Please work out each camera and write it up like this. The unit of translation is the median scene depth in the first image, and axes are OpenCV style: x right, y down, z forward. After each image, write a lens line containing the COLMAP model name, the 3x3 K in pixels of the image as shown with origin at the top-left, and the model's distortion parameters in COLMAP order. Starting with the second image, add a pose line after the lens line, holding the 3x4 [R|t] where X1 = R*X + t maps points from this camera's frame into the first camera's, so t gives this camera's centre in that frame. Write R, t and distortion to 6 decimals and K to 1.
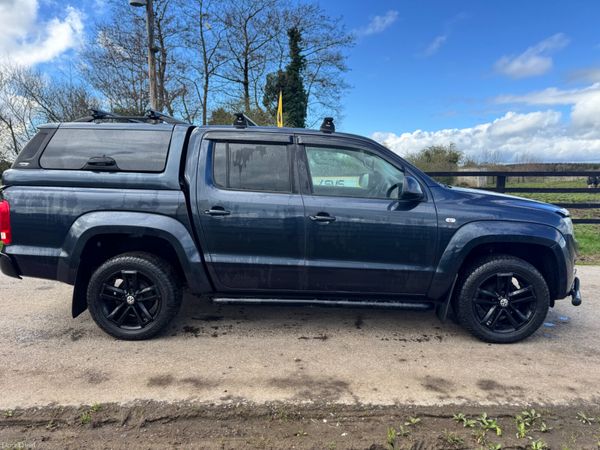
lens RADIAL K [[427.0, 0, 304.0], [0, 427.0, 226.4], [0, 0, 1]] dist [0.036709, -0.038909]
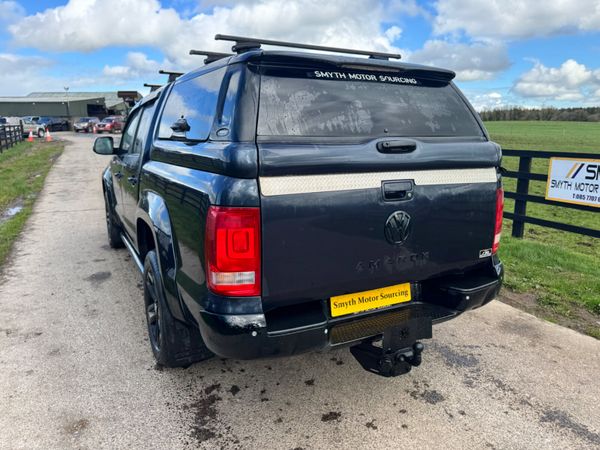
lens RADIAL K [[427.0, 0, 297.5], [0, 427.0, 221.5], [0, 0, 1]] dist [0.036709, -0.038909]
pose [[-0.490976, -0.188072, 0.850630, -1.160765], [0.110169, 0.955176, 0.274775, -0.238540], [-0.864179, 0.228621, -0.448249, 1.631968]]
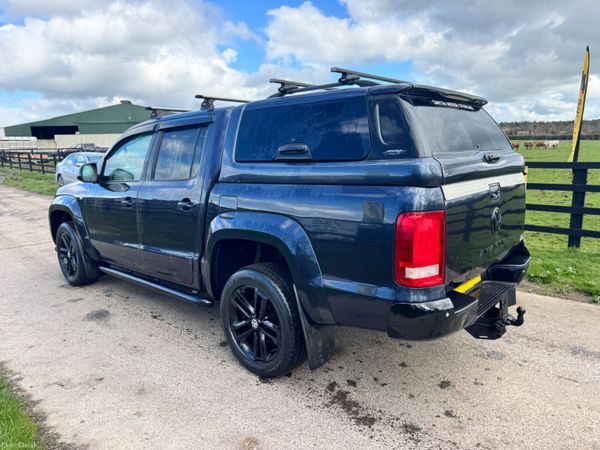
lens RADIAL K [[427.0, 0, 295.3], [0, 427.0, 225.2], [0, 0, 1]] dist [0.036709, -0.038909]
pose [[-0.758012, -0.101228, 0.644337, -0.956375], [0.109562, 0.954084, 0.278781, -0.294940], [-0.642972, 0.281915, -0.712117, 2.011248]]
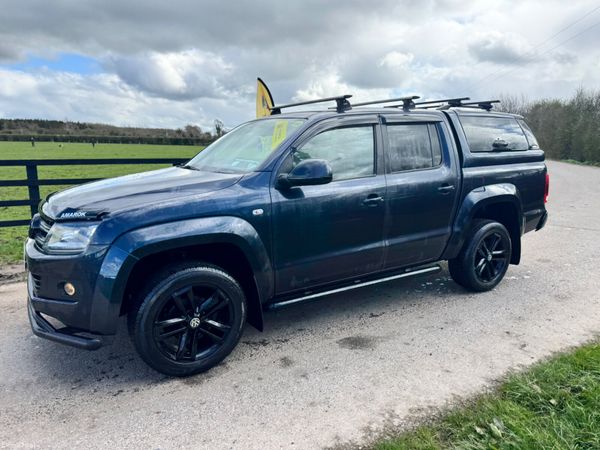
lens RADIAL K [[427.0, 0, 303.0], [0, 427.0, 230.8], [0, 0, 1]] dist [0.036709, -0.038909]
pose [[-0.825920, 0.100936, -0.554679, 0.725826], [-0.089755, 0.947755, 0.306111, -0.304768], [0.556598, 0.302608, -0.773710, 2.176116]]
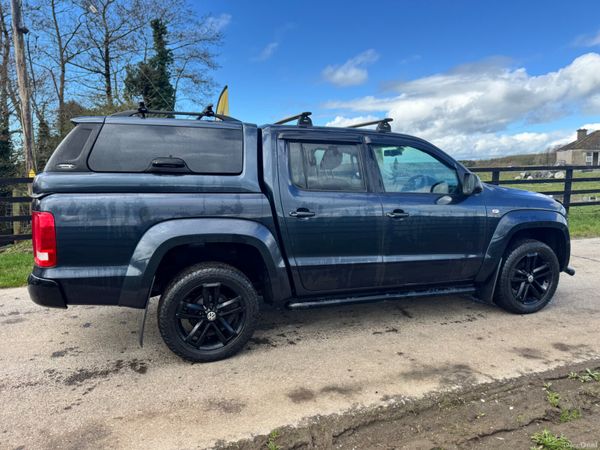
lens RADIAL K [[427.0, 0, 300.2], [0, 427.0, 222.2], [0, 0, 1]] dist [0.036709, -0.038909]
pose [[0.939796, -0.053497, 0.337522, -0.528115], [0.056163, 0.998420, 0.001869, -0.017181], [-0.337089, 0.017200, 0.941316, 0.092966]]
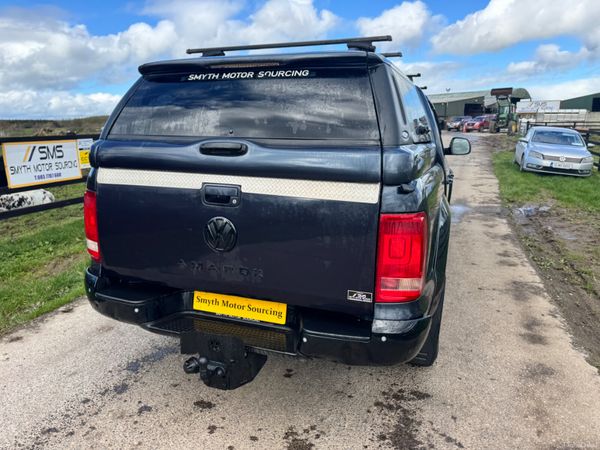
lens RADIAL K [[427.0, 0, 300.2], [0, 427.0, 224.1], [0, 0, 1]] dist [0.036709, -0.038909]
pose [[0.318393, -0.212515, 0.923831, -1.207482], [0.127041, 0.975322, 0.180575, -0.154928], [-0.939408, 0.059871, 0.337534, 0.976319]]
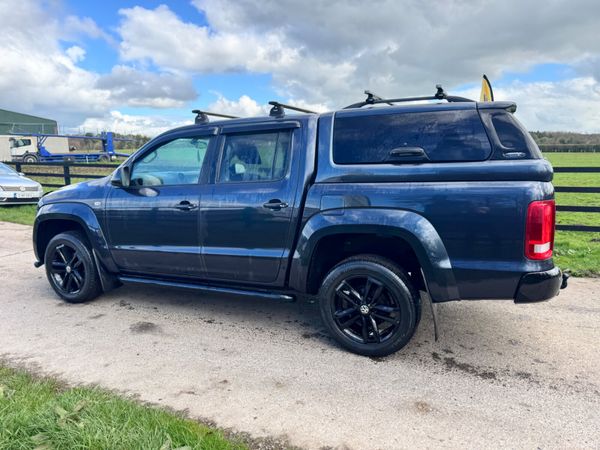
lens RADIAL K [[427.0, 0, 296.4], [0, 427.0, 223.7], [0, 0, 1]] dist [0.036709, -0.038909]
pose [[-0.922668, -0.052873, 0.381953, -0.595713], [0.063095, 0.956501, 0.284823, -0.334532], [-0.380398, 0.286897, -0.879197, 2.324366]]
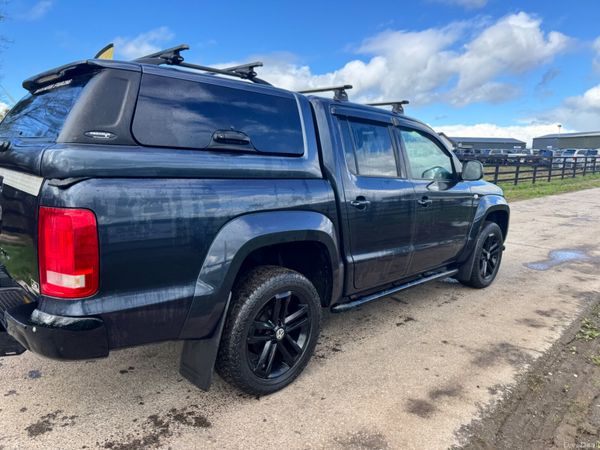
lens RADIAL K [[427.0, 0, 300.1], [0, 427.0, 219.7], [0, 0, 1]] dist [0.036709, -0.038909]
pose [[0.696284, -0.096291, 0.711278, -0.879983], [0.074803, 0.995299, 0.061515, -0.060923], [-0.713858, 0.010374, 0.700214, 0.483874]]
